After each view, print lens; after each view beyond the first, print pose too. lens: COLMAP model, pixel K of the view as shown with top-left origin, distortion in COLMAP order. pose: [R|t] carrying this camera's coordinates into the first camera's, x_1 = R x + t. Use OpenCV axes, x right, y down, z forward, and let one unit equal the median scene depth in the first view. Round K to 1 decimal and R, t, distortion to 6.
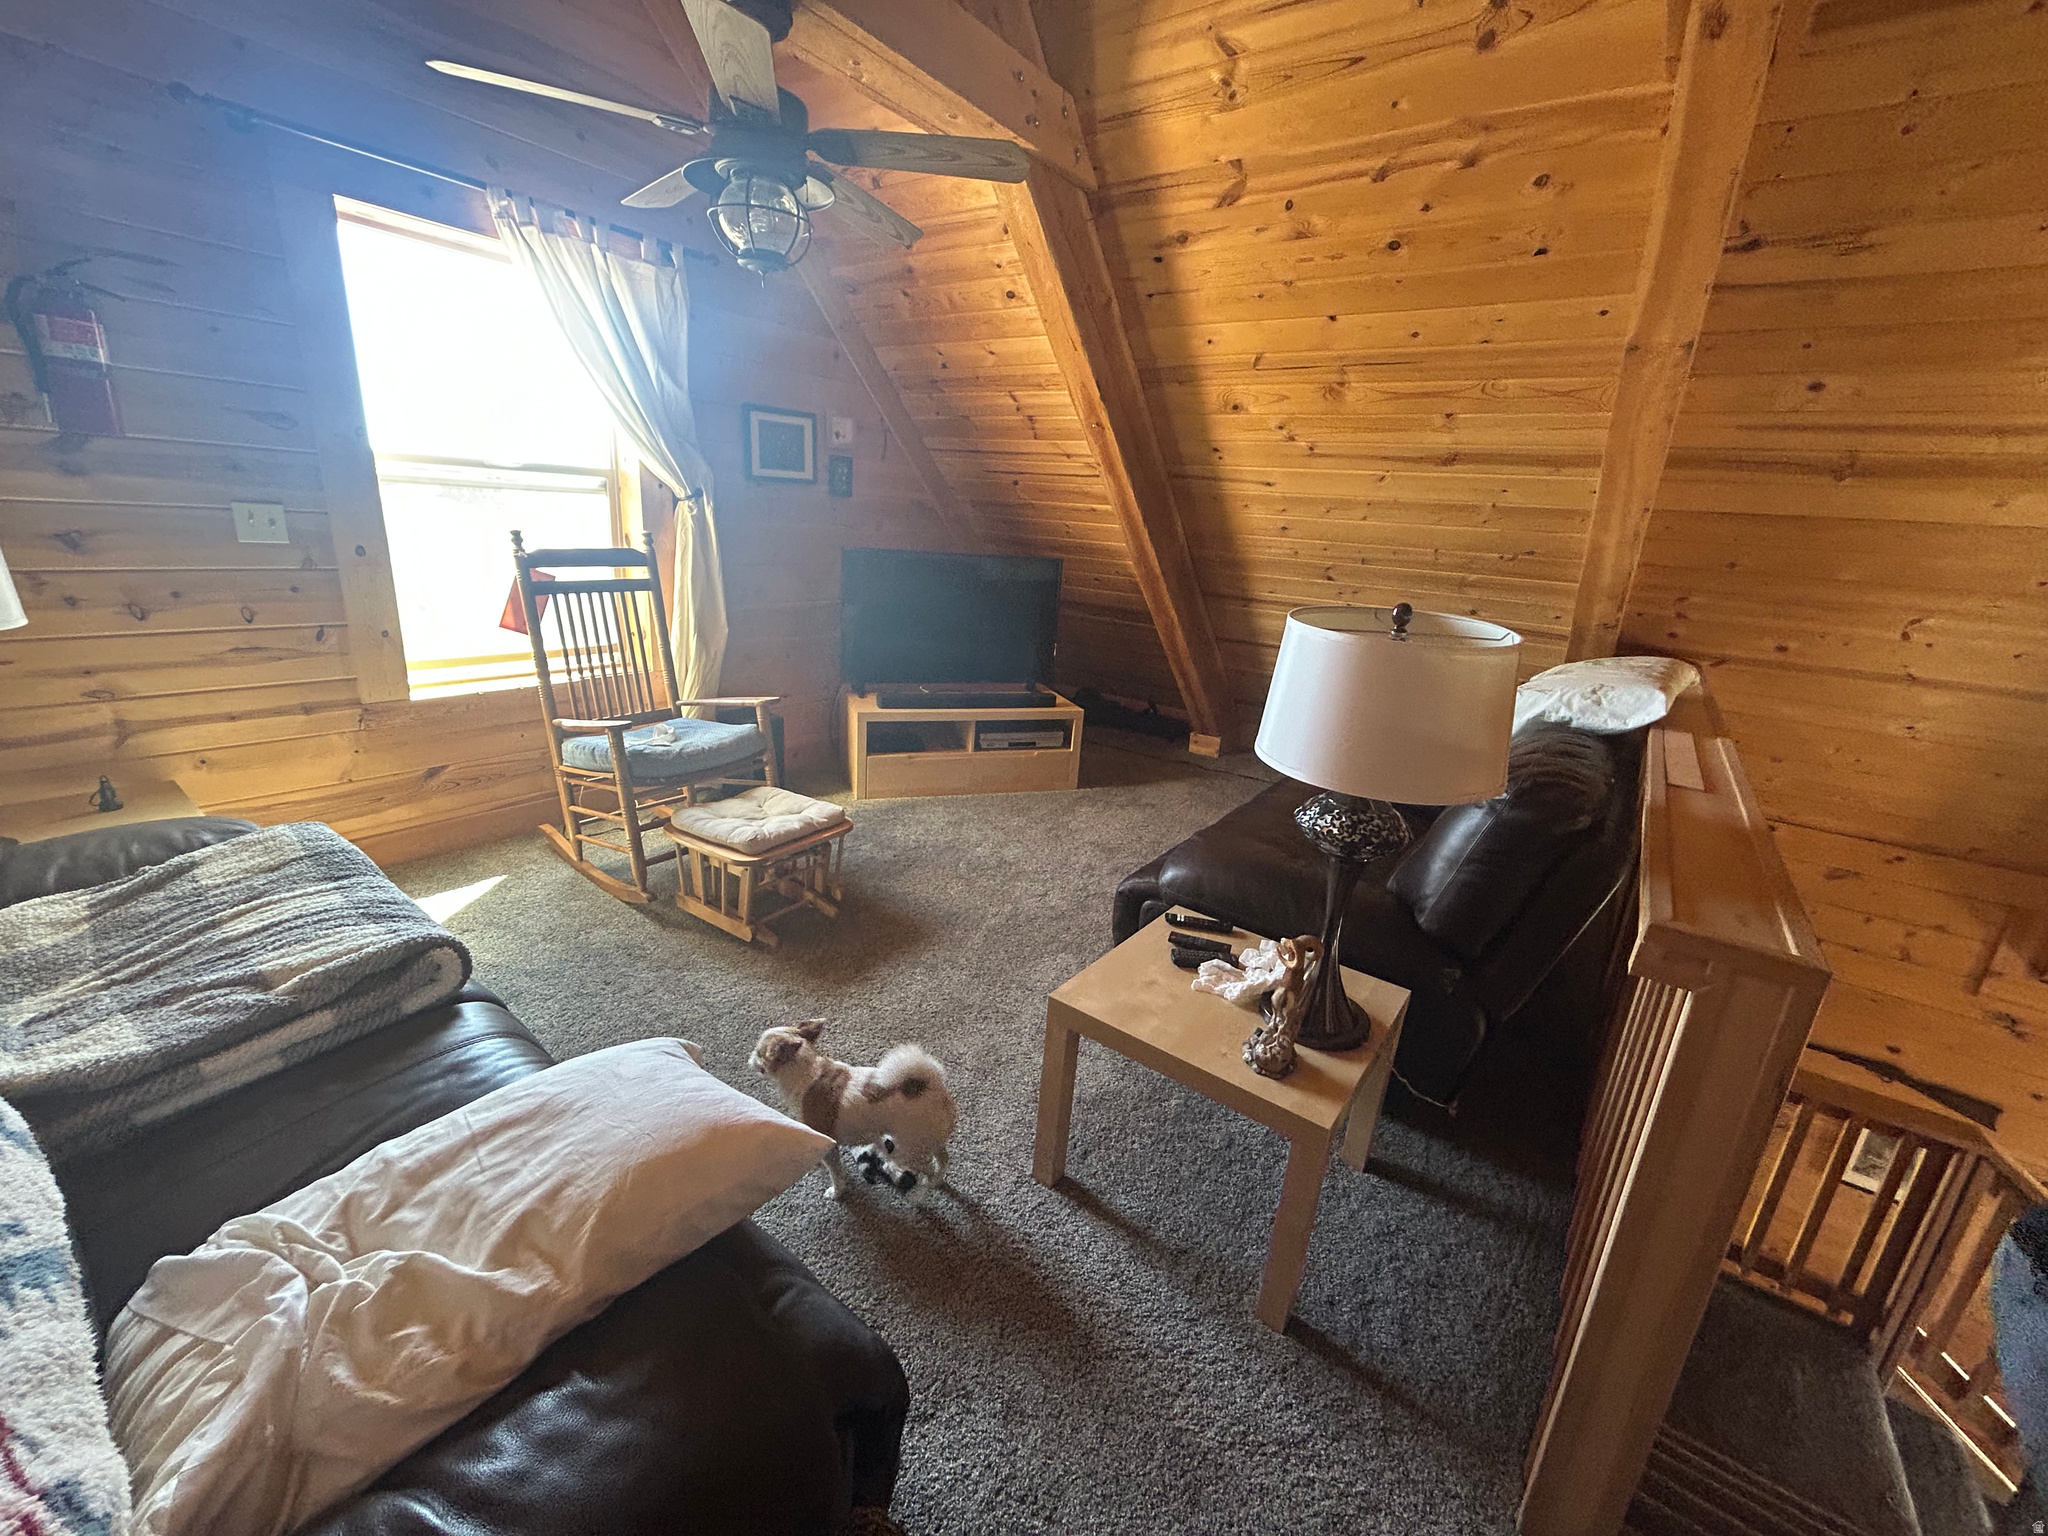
lens RADIAL K [[828.9, 0, 1022.0], [0, 828.9, 766.3], [0, 0, 1]] dist [-0.002878, -0.000475]
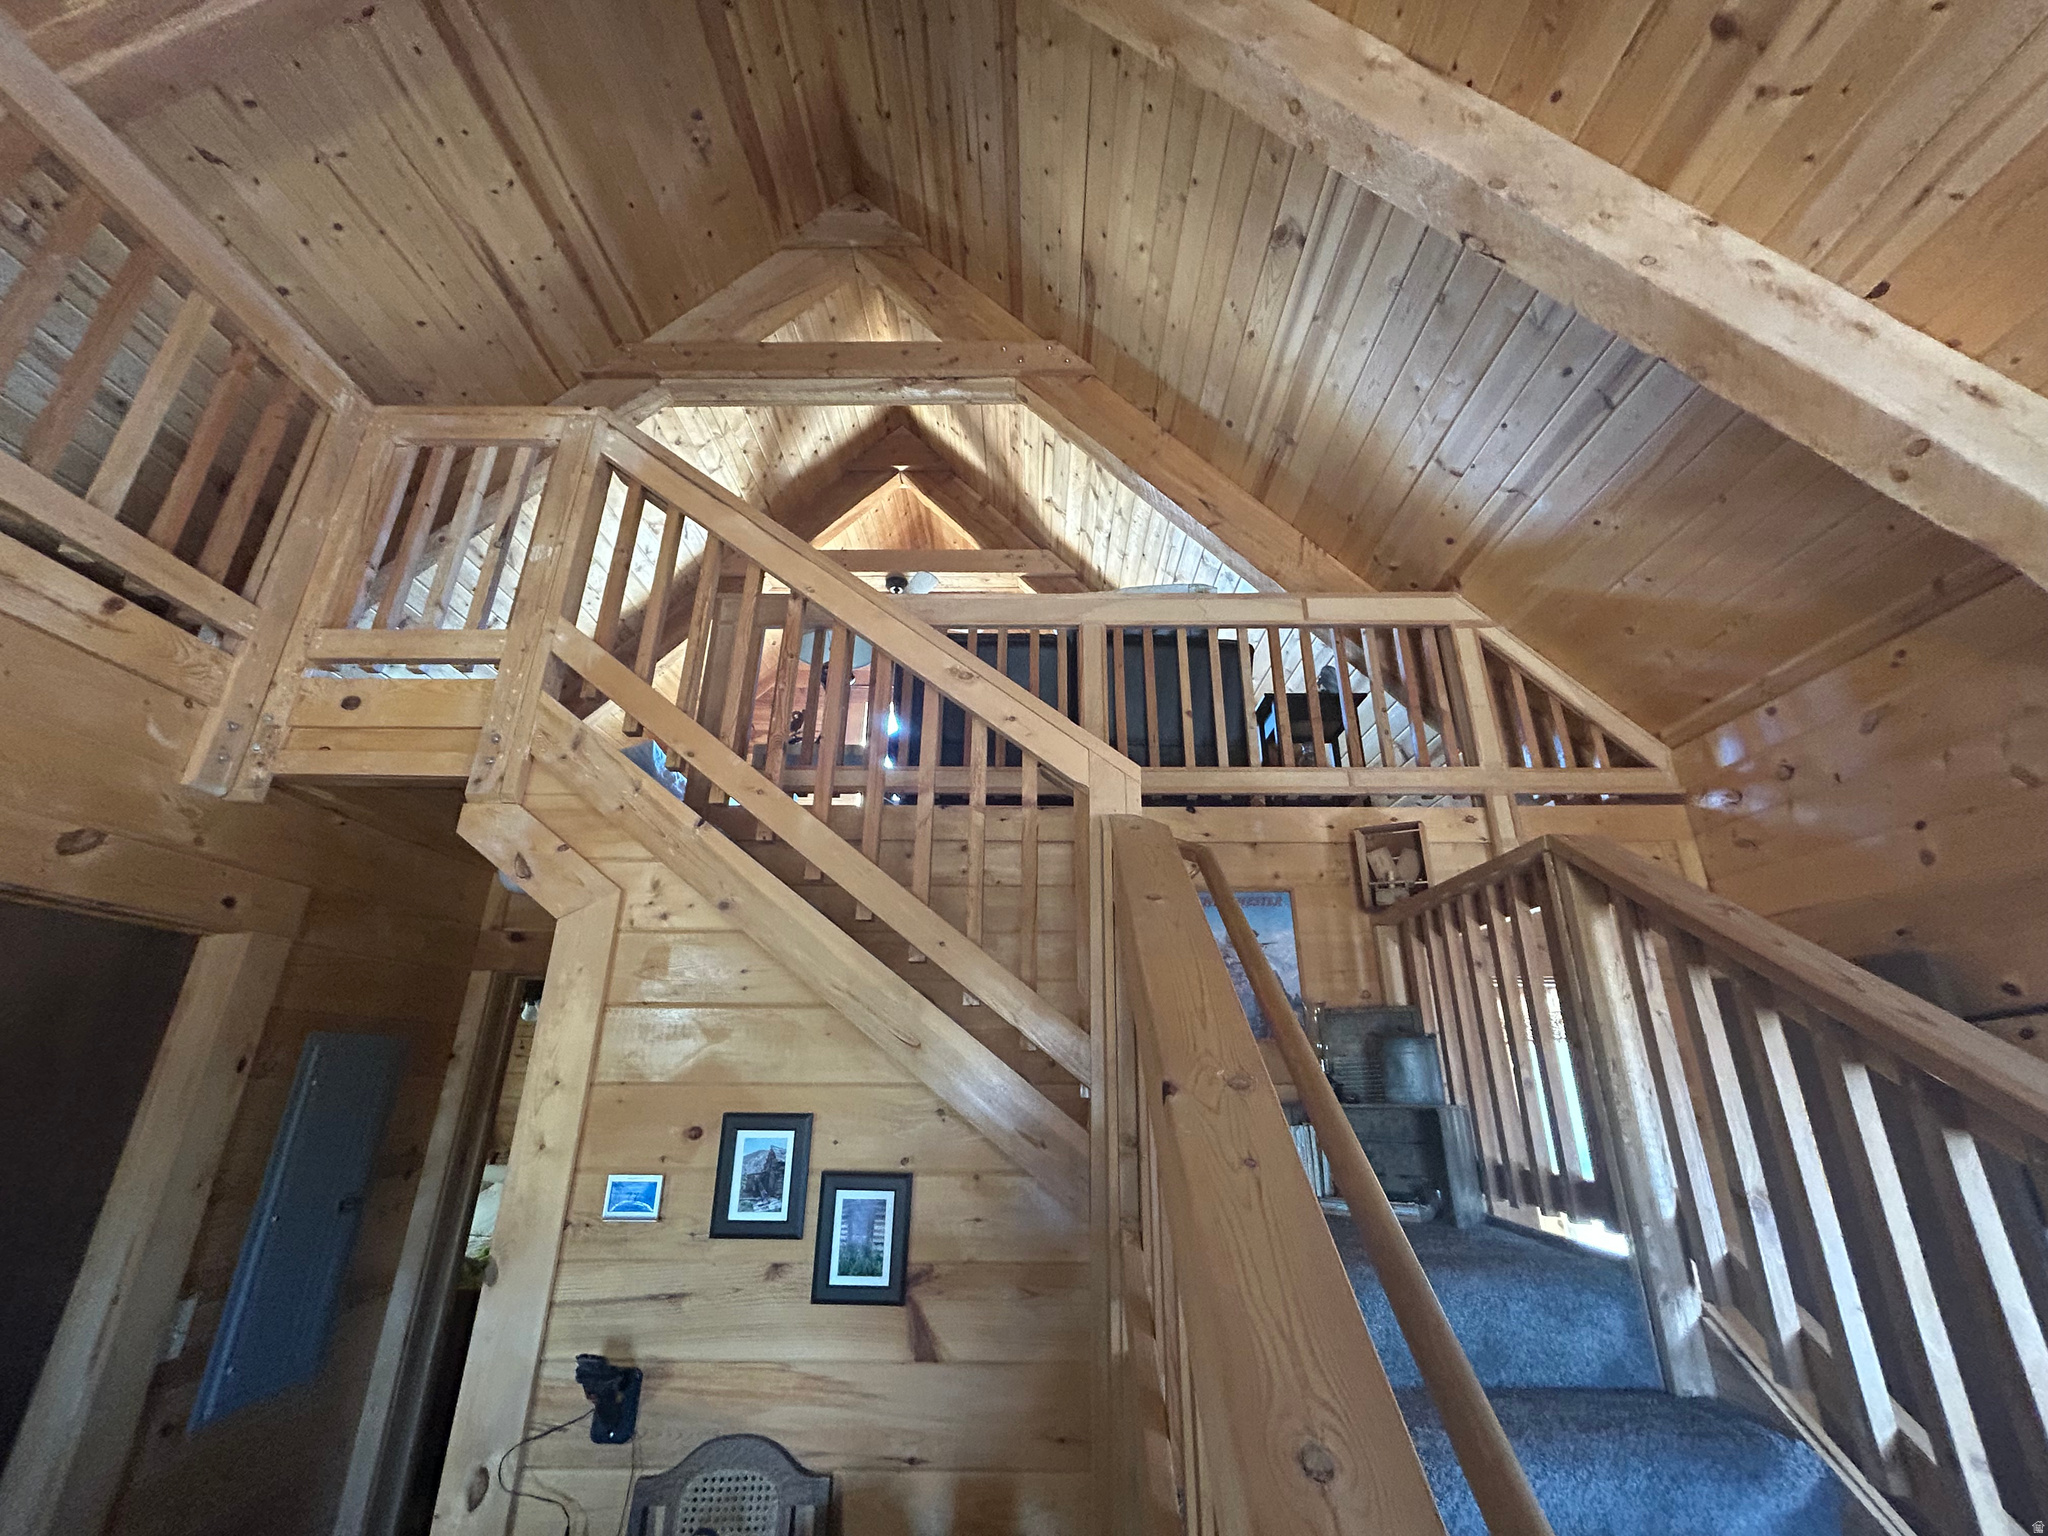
lens RADIAL K [[828.9, 0, 1024.6], [0, 828.9, 766.1], [0, 0, 1]] dist [-0.002878, -0.000475]
pose [[0.584406, -0.341354, -0.736170, 1.681698], [-0.211260, 0.811928, -0.544190, 1.044843], [0.783478, 0.473552, 0.402381, 0.350518]]
